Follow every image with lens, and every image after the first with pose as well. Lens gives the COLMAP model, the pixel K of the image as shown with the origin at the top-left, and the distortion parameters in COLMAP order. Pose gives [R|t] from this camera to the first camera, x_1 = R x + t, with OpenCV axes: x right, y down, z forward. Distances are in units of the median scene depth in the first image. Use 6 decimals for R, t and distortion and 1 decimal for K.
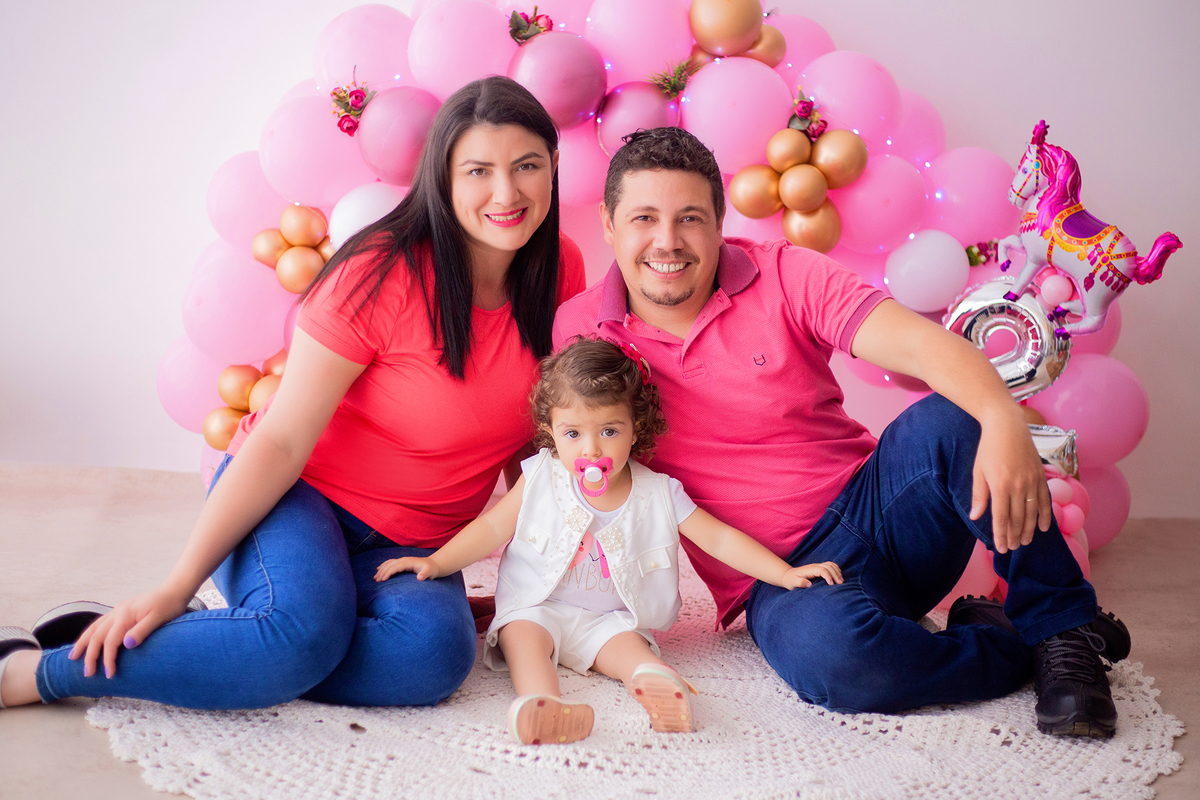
lens RADIAL K [[1847.9, 0, 626.3], [0, 1847.9, 403.8], [0, 0, 1]] dist [-0.119307, 0.000000]
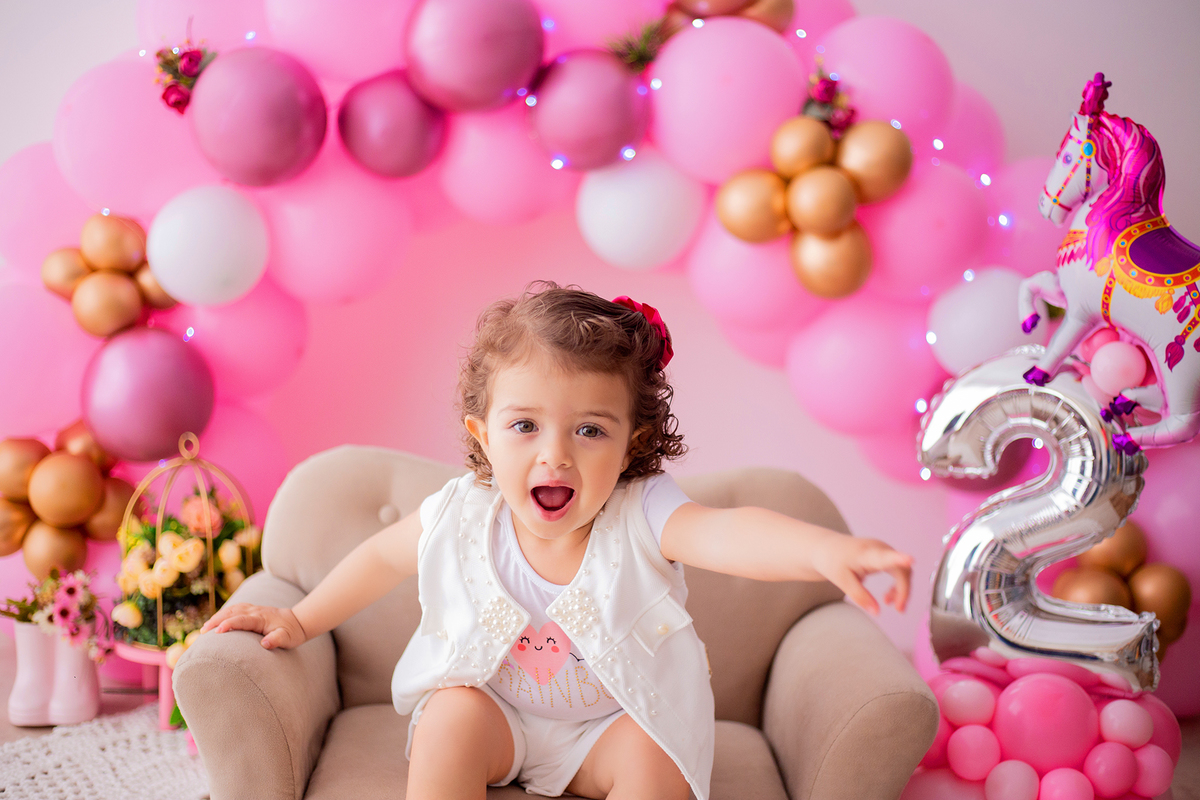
lens RADIAL K [[1847.9, 0, 592.7], [0, 1847.9, 419.5], [0, 0, 1]] dist [-0.119307, 0.000000]
pose [[0.999381, 0.020447, 0.028637, -0.009733], [-0.019329, 0.999060, -0.038813, -0.005159], [-0.029404, 0.038236, 0.998836, 0.301730]]
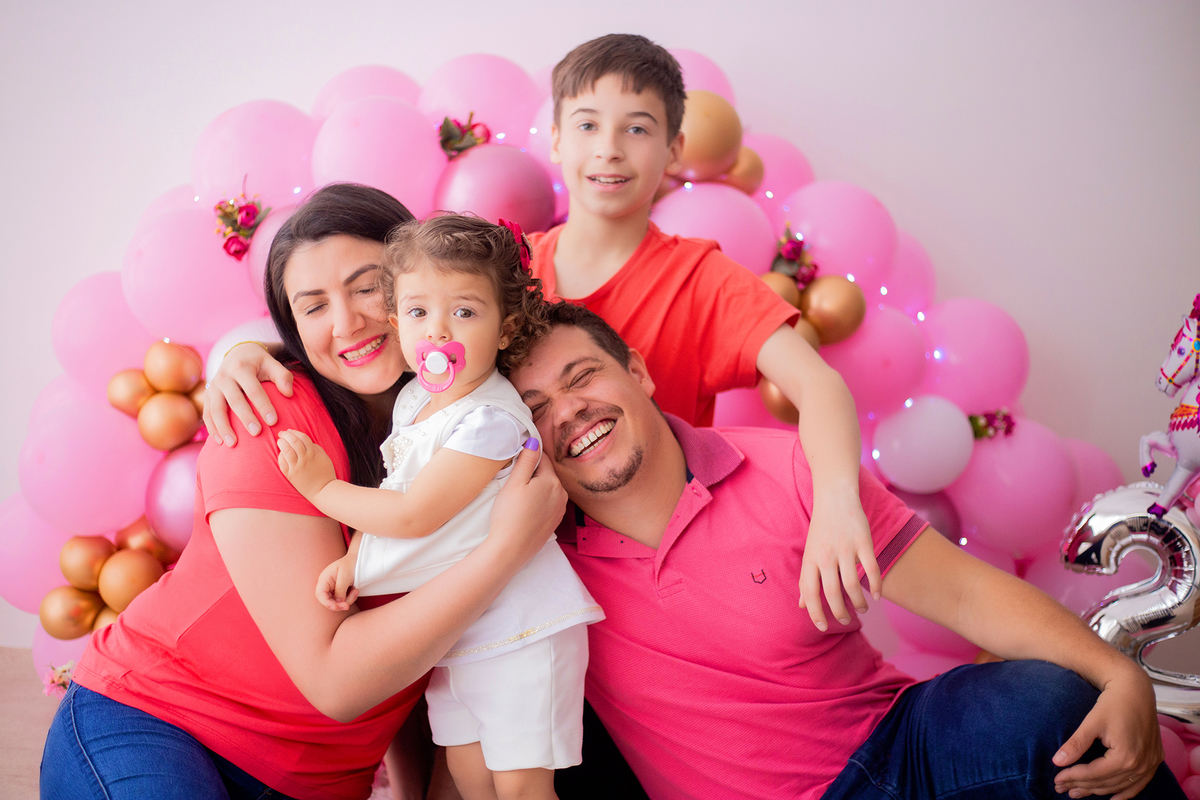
lens RADIAL K [[1847.9, 0, 618.5], [0, 1847.9, 407.7], [0, 0, 1]] dist [-0.119307, 0.000000]
pose [[0.993993, 0.027635, 0.105899, -0.067465], [-0.023440, 0.998898, -0.040653, -0.052231], [-0.106905, 0.037927, 0.993546, 0.179089]]
